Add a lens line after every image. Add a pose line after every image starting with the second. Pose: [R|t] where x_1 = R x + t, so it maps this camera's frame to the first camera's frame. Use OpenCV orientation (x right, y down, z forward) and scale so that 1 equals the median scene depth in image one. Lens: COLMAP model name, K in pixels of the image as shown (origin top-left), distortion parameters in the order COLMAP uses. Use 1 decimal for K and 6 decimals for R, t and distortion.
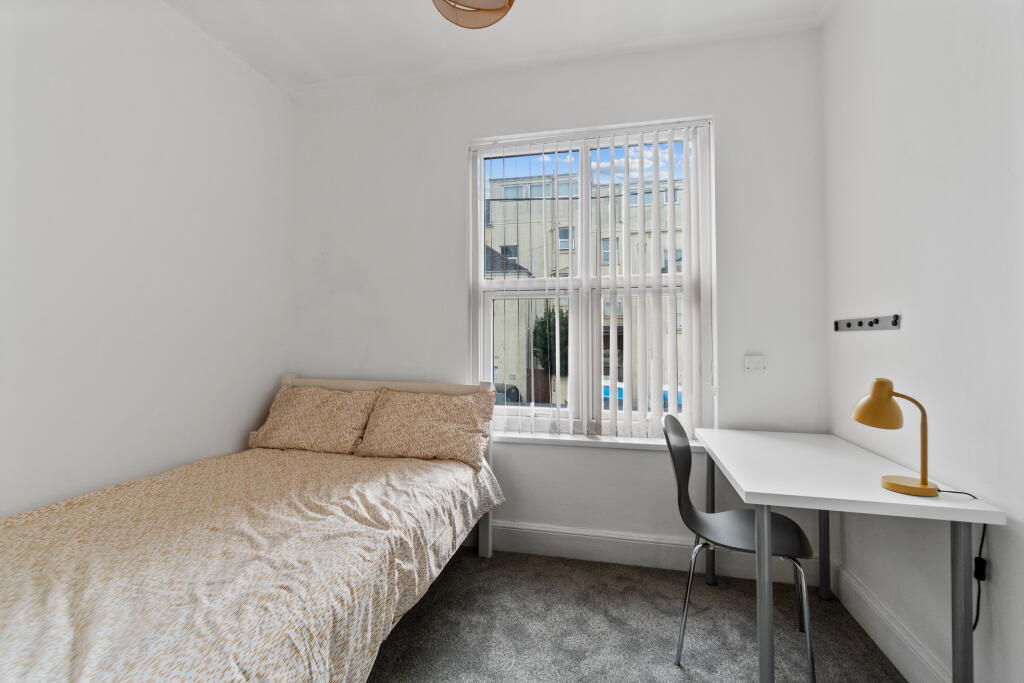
lens RADIAL K [[448.0, 0, 513.1], [0, 448.0, 323.6], [0, 0, 1]] dist [-0.000723, 0.000314]
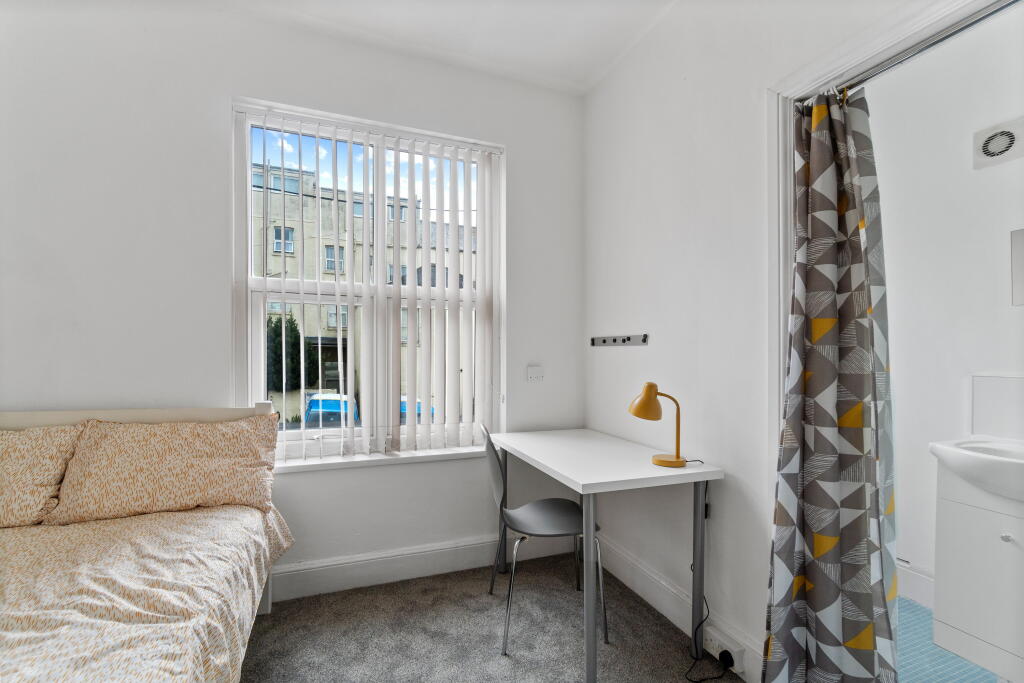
lens RADIAL K [[442.3, 0, 509.4], [0, 442.3, 350.2], [0, 0, 1]] dist [-0.003697, 0.000444]
pose [[0.832667, 0.007791, 0.553720, -0.179226], [-0.025028, 0.999409, 0.023574, 0.005644], [-0.553208, -0.033488, 0.832369, 0.113852]]
